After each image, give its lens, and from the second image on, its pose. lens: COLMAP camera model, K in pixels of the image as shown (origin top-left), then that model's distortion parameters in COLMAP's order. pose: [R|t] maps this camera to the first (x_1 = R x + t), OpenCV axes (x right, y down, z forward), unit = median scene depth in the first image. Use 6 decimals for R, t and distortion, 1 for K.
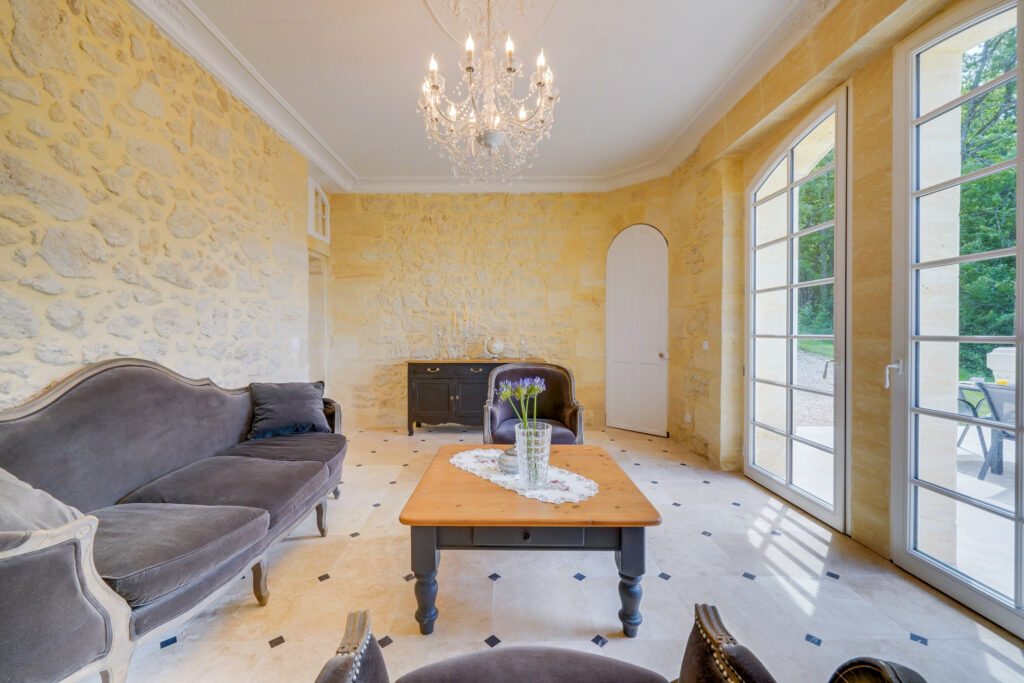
lens RADIAL K [[416.7, 0, 506.8], [0, 416.7, 337.7], [0, 0, 1]] dist [-0.005758, -0.000182]
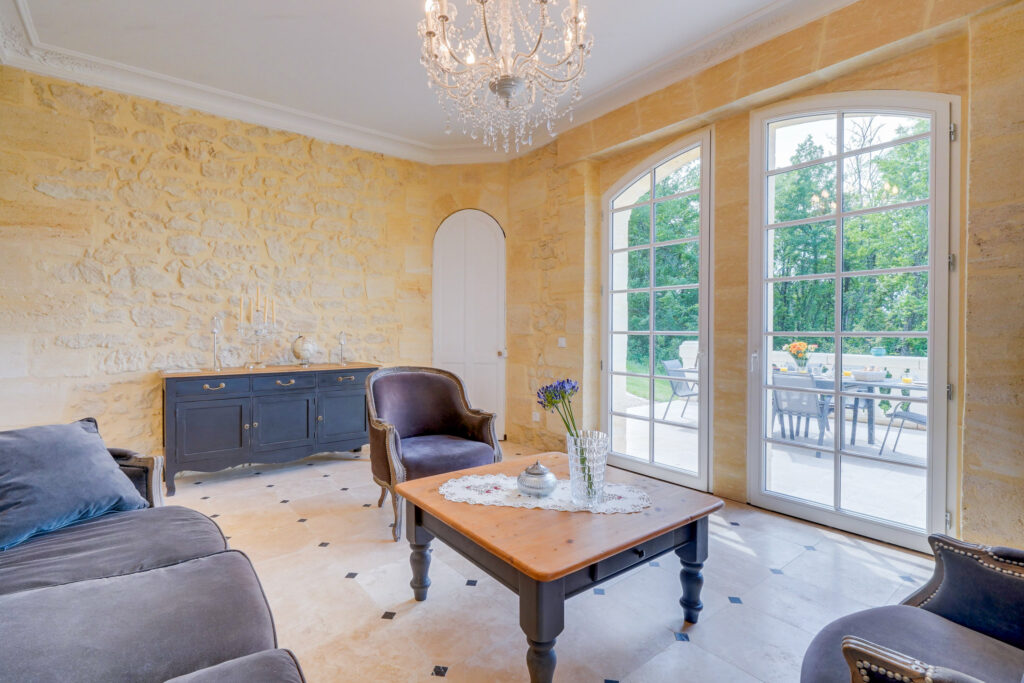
lens RADIAL K [[491.6, 0, 512.5], [0, 491.6, 337.0], [0, 0, 1]] dist [-0.000895, -0.001014]
pose [[0.780383, -0.007242, 0.625260, -0.324968], [0.006087, 0.999974, 0.003984, 0.000742], [-0.625272, 0.000697, 0.780406, 0.131642]]
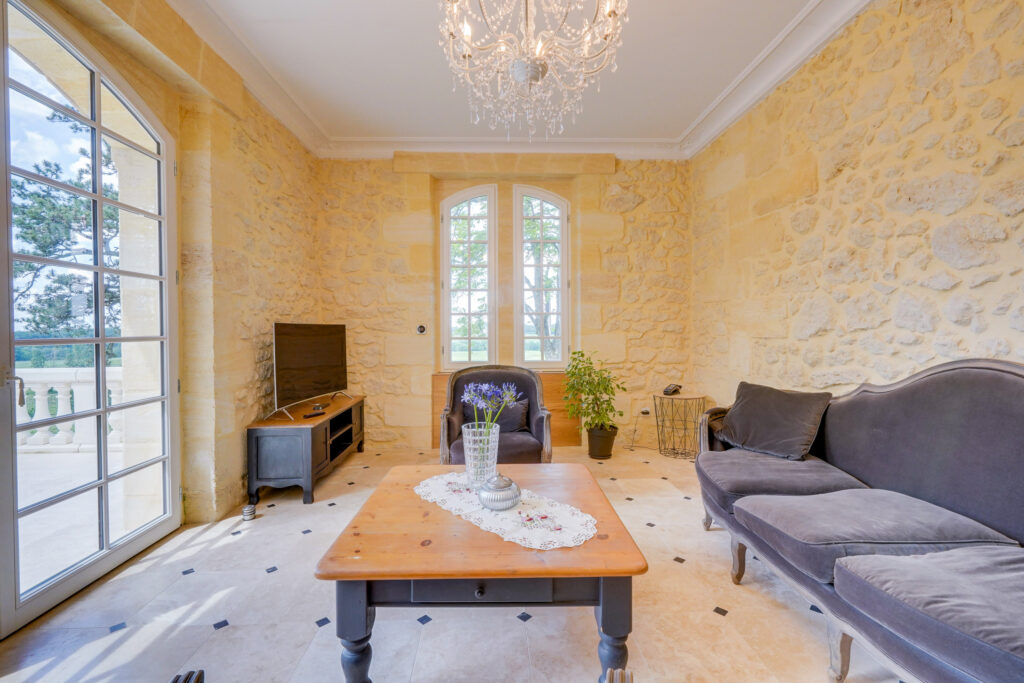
lens RADIAL K [[425.0, 0, 507.1], [0, 425.0, 337.2], [0, 0, 1]] dist [-0.002314, -0.000093]
pose [[-0.999776, 0.007979, -0.019598, 0.008853], [0.007560, 0.999743, 0.021388, -0.007403], [0.019763, 0.021235, -0.999579, 0.913990]]
